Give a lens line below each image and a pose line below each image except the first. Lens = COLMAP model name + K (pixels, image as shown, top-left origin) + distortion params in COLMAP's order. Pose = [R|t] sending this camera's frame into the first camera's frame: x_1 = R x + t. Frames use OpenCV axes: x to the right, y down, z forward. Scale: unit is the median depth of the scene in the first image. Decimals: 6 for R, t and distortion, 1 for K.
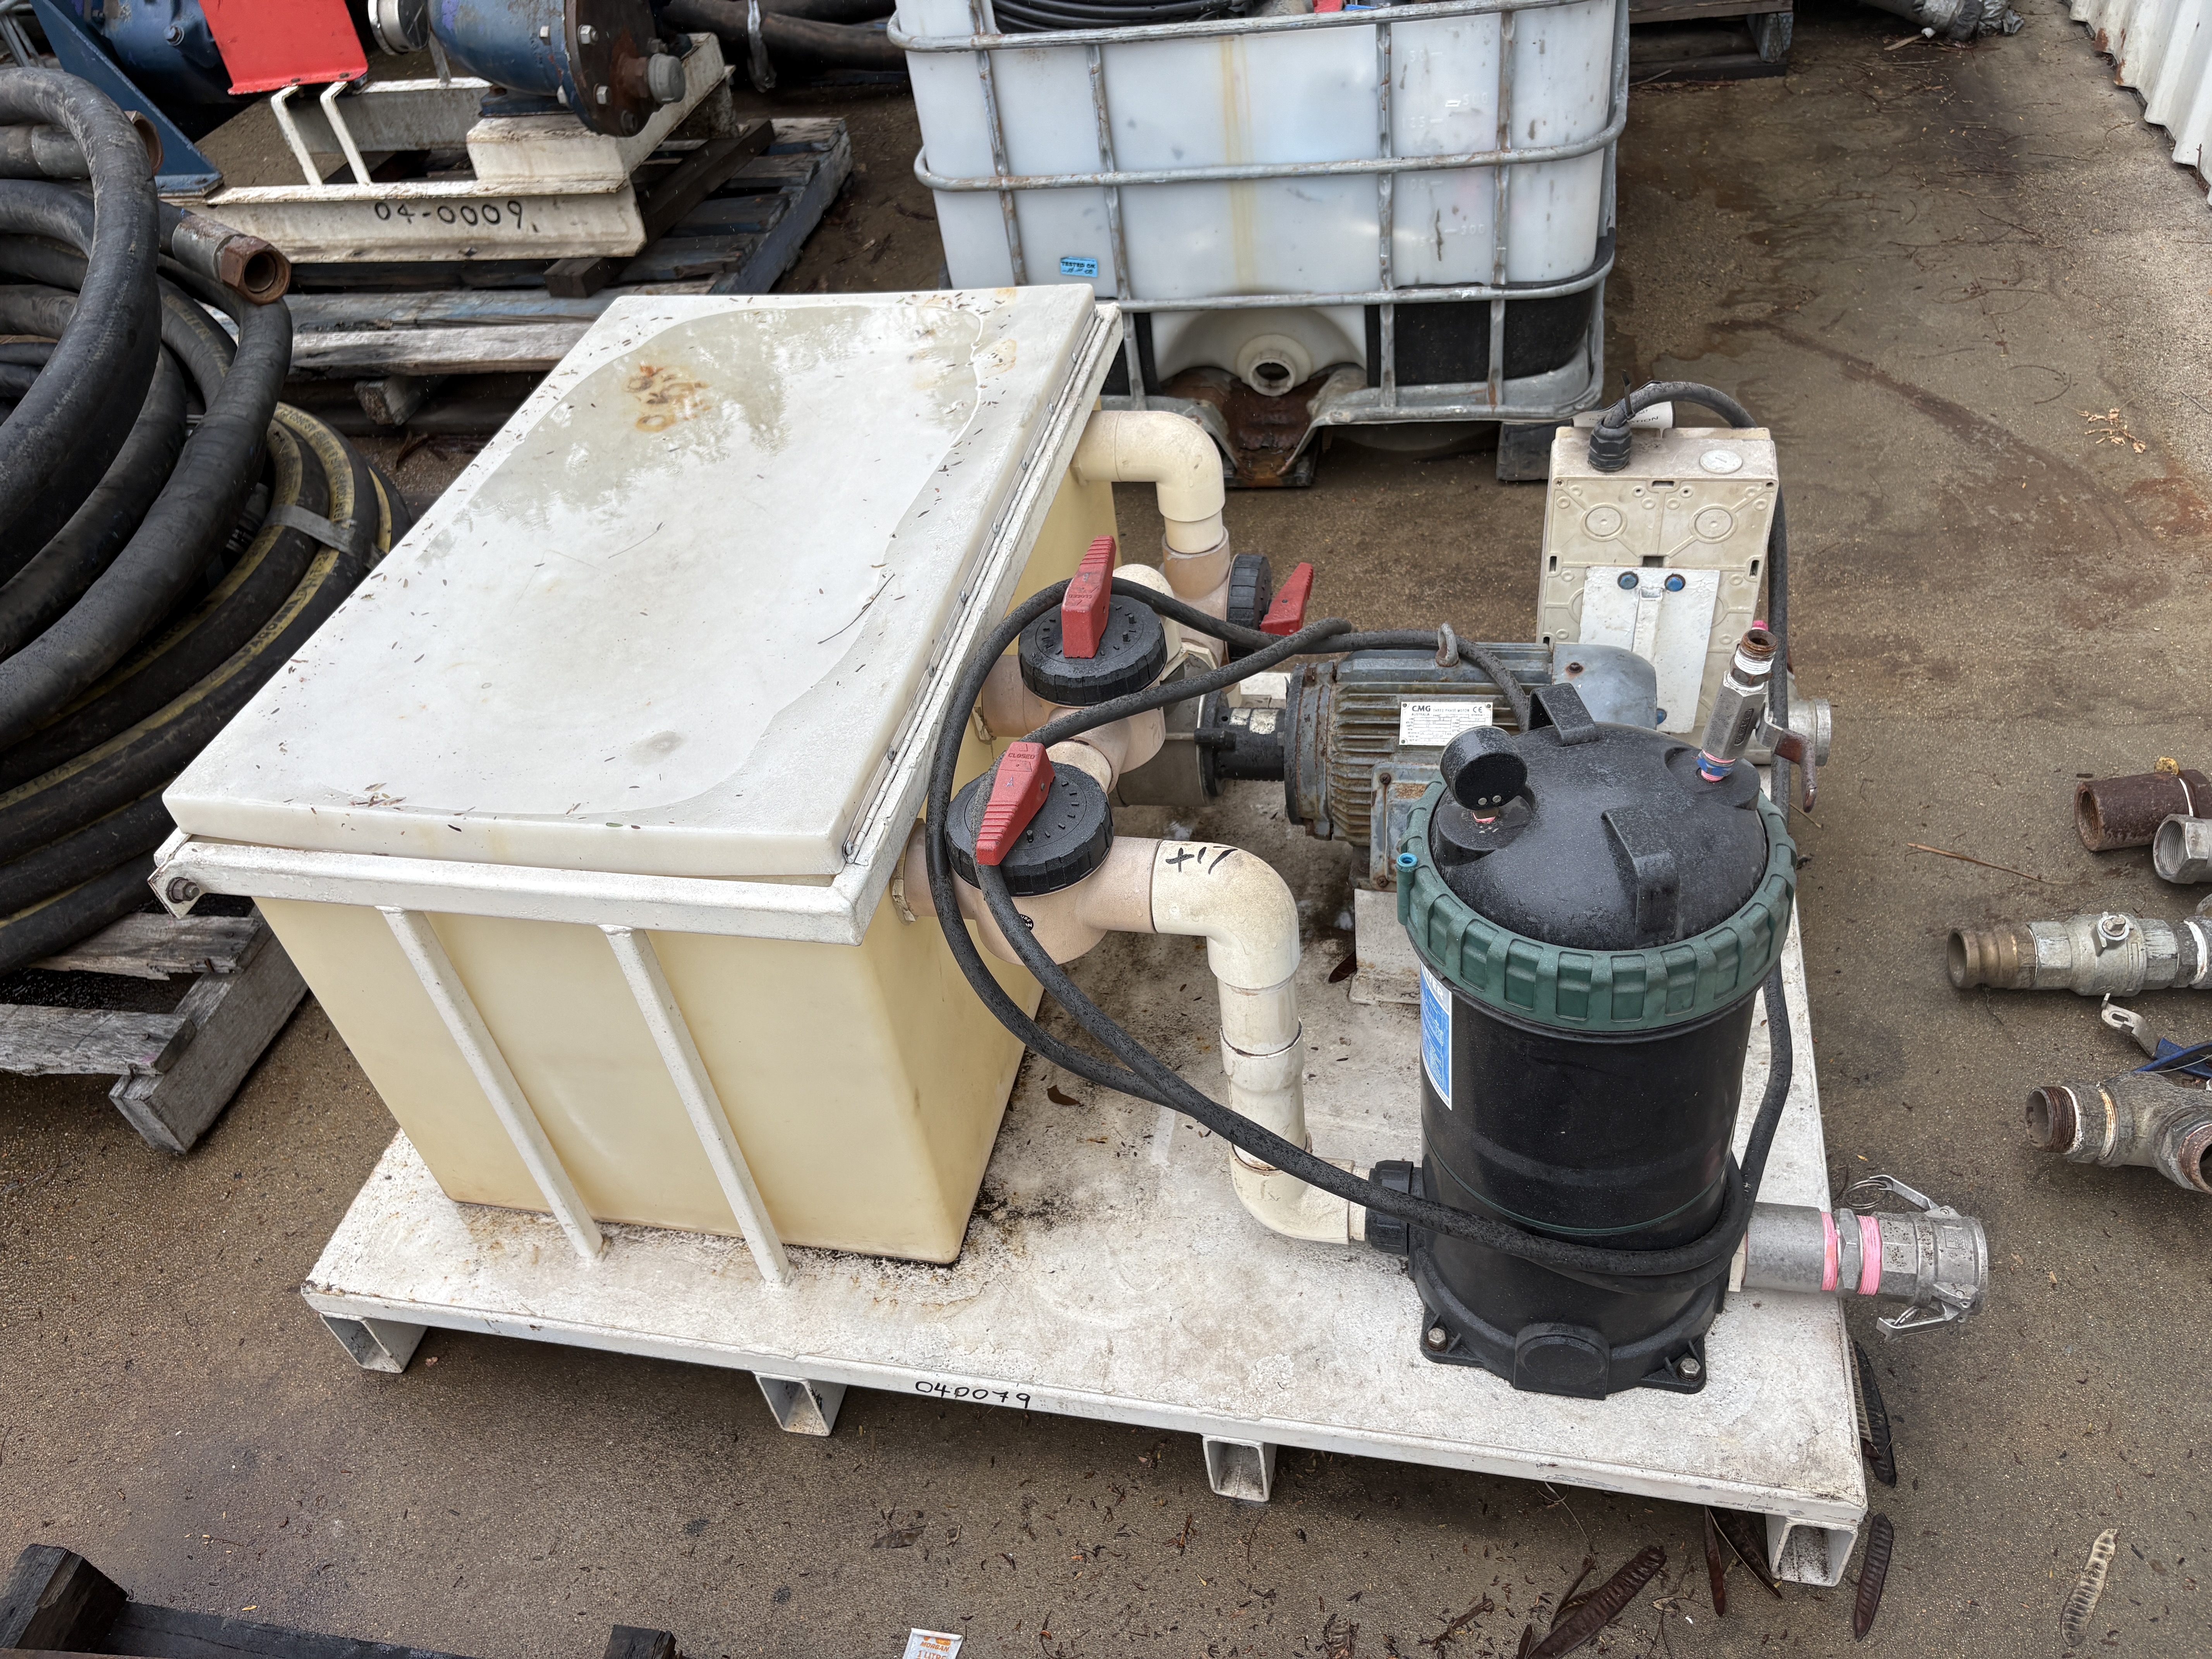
lens RADIAL K [[1661.1, 0, 1106.0], [0, 1661.1, 829.5], [0, 0, 1]] dist [0.061712, -0.067139]
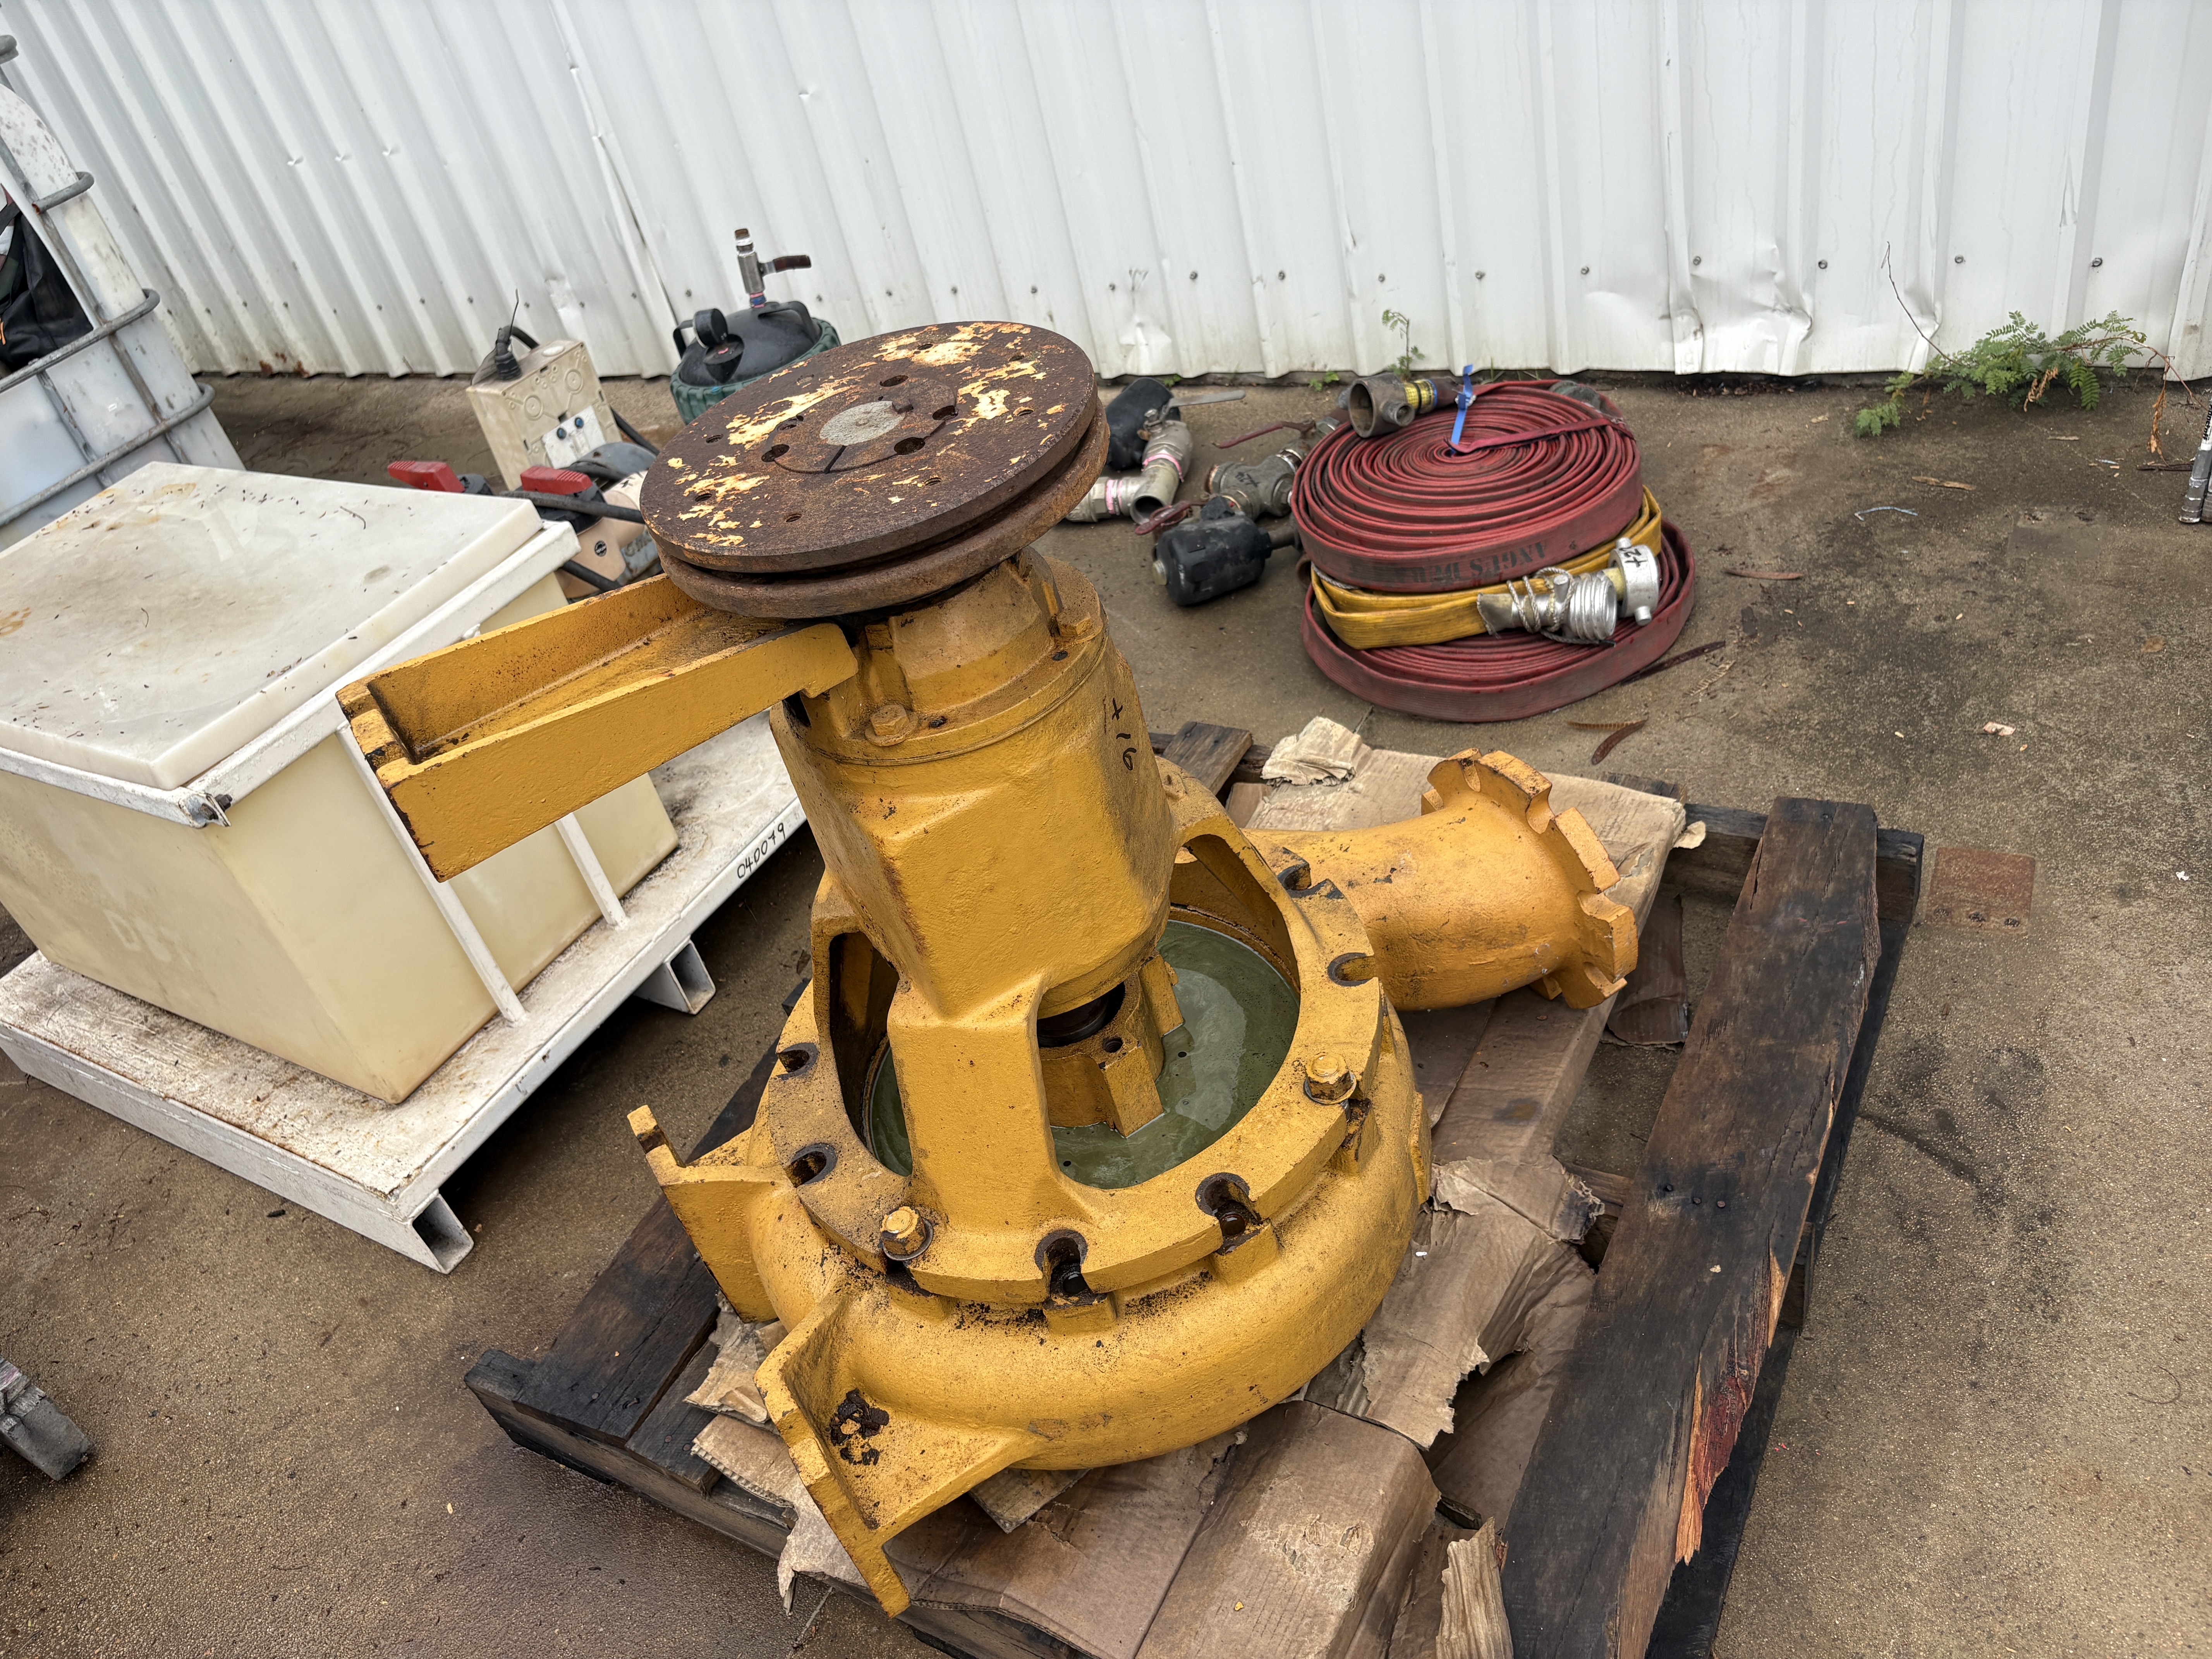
lens RADIAL K [[1661.1, 0, 1106.0], [0, 1661.1, 829.5], [0, 0, 1]] dist [0.061712, -0.067139]
pose [[0.325350, -0.531315, 0.782210, -0.569621], [0.756219, 0.642826, 0.122100, 0.174814], [-0.567698, 0.551796, 0.610934, -0.093351]]
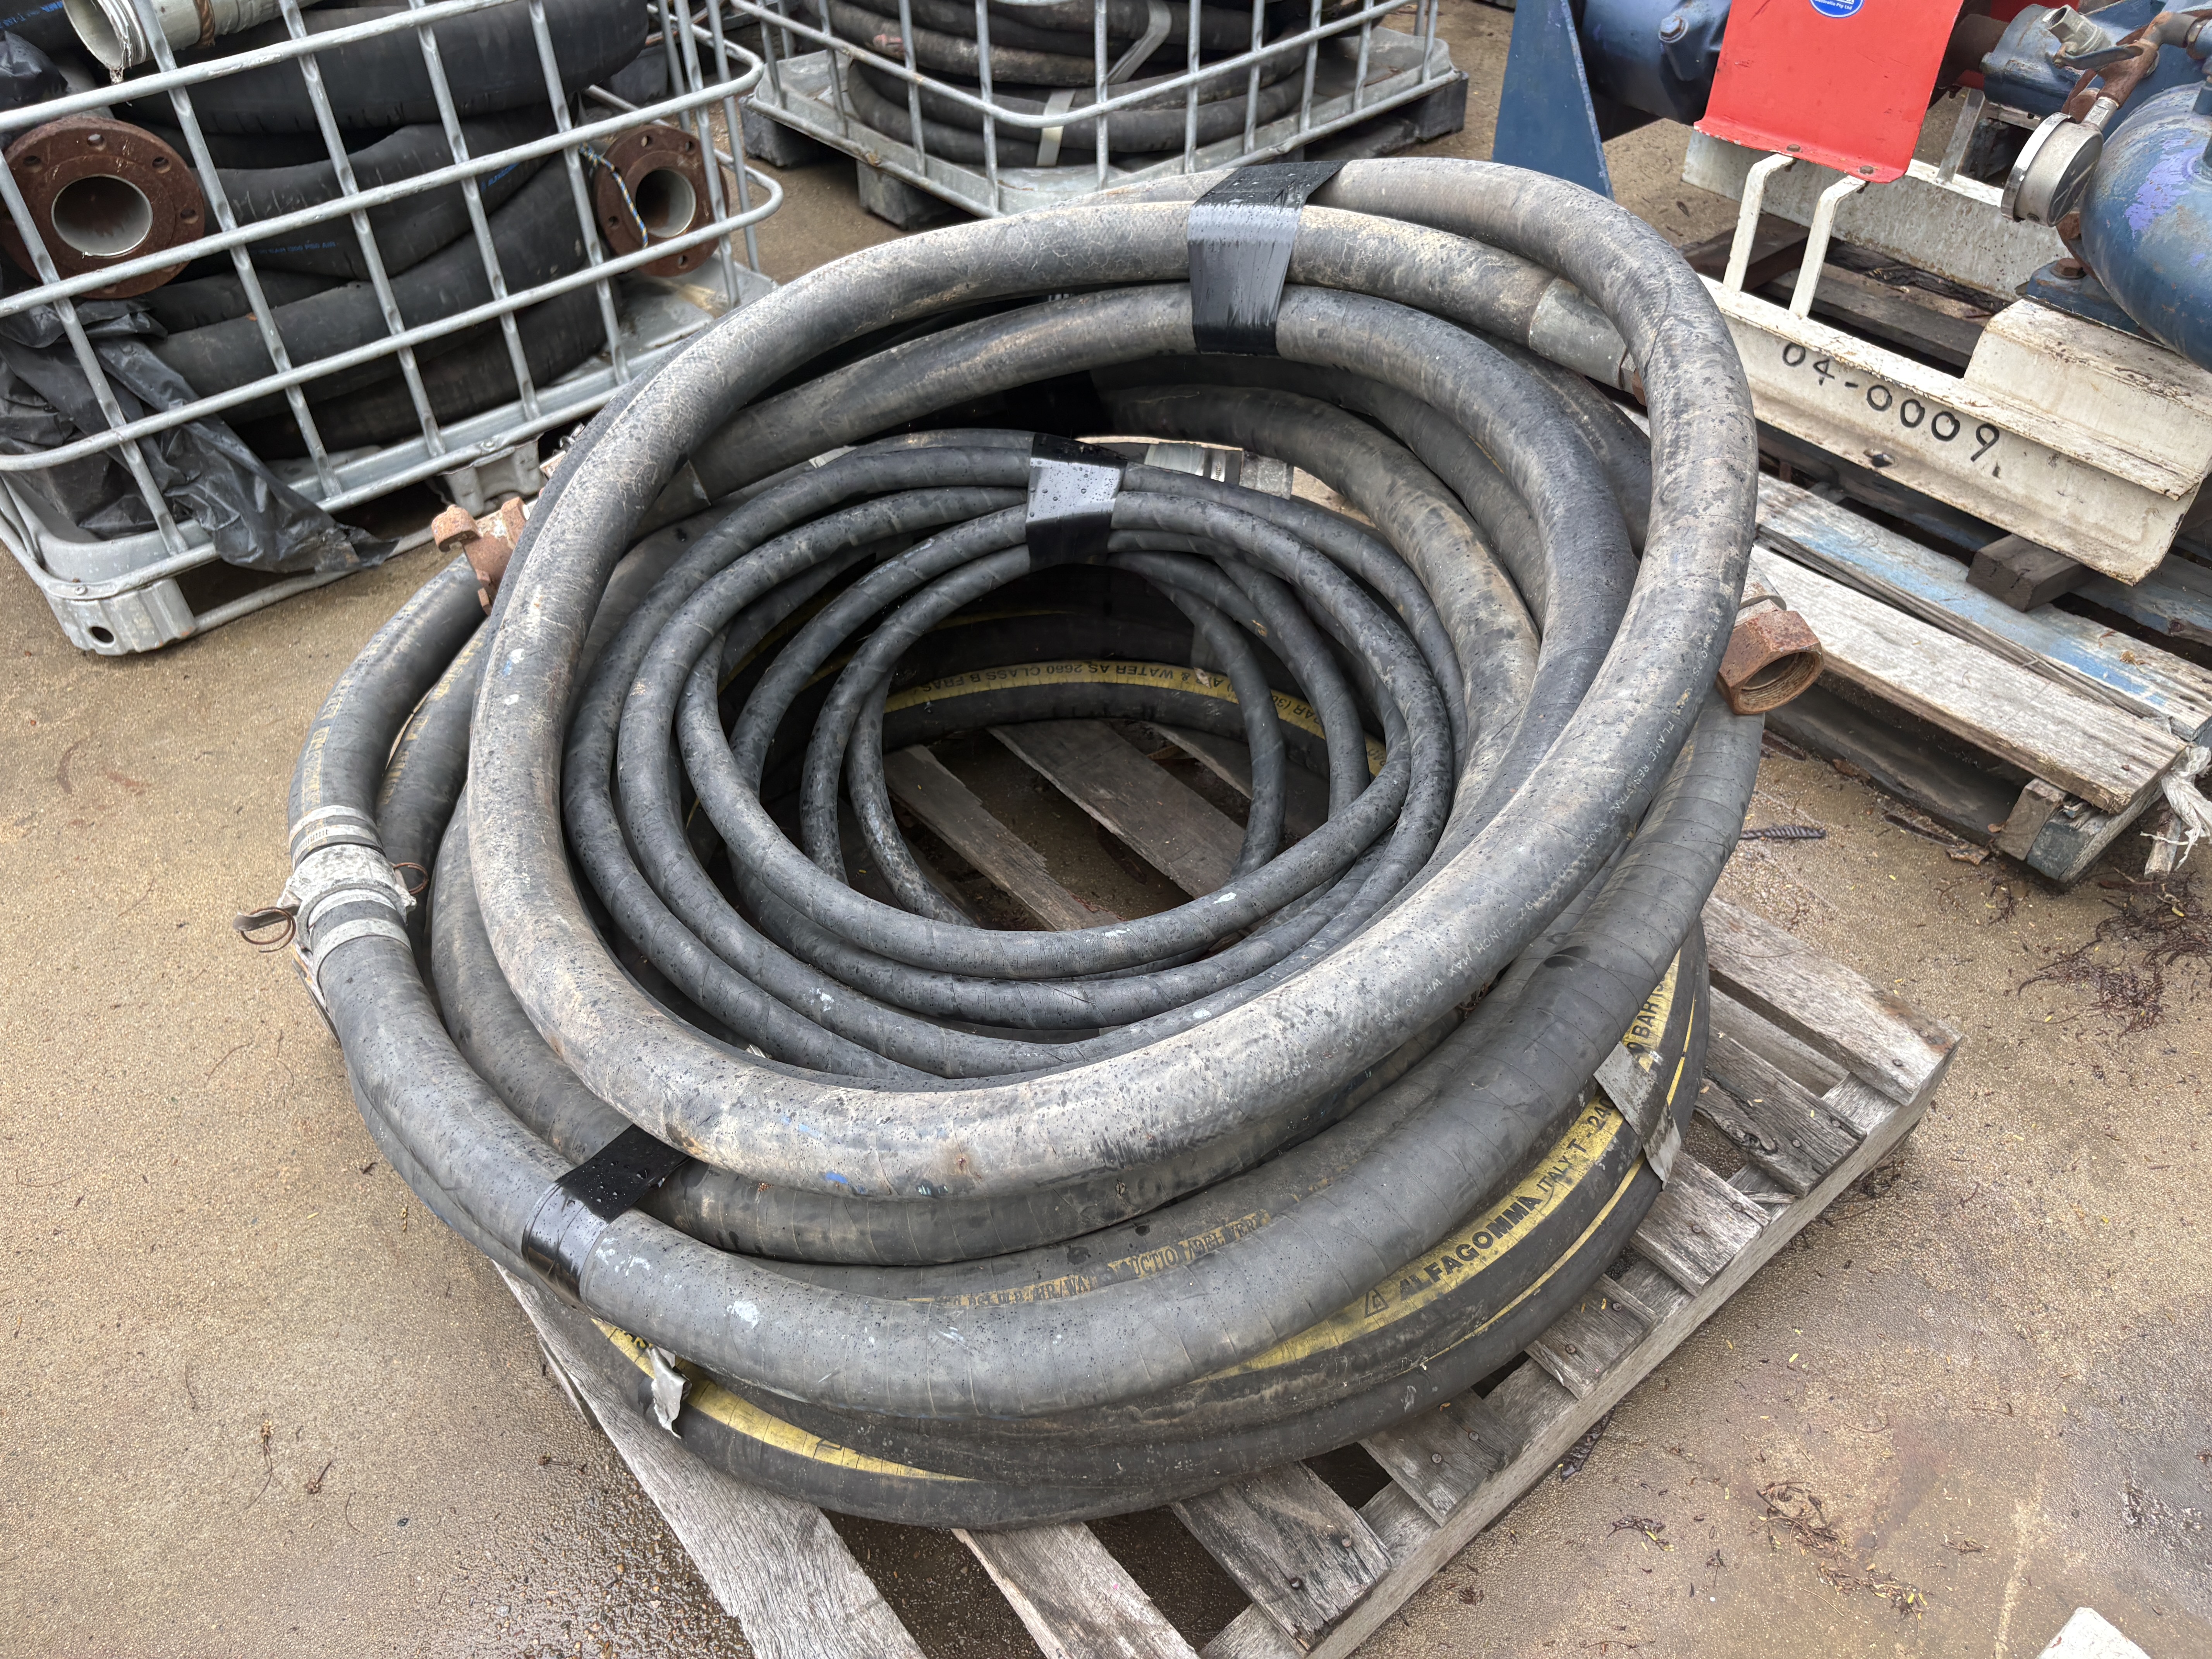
lens RADIAL K [[1661.1, 0, 1106.0], [0, 1661.1, 829.5], [0, 0, 1]] dist [0.061712, -0.067139]
pose [[0.769961, 0.510975, -0.382184, -0.298044], [-0.483727, 0.858024, 0.172635, -0.188739], [0.416136, 0.051950, 0.907817, 0.264284]]
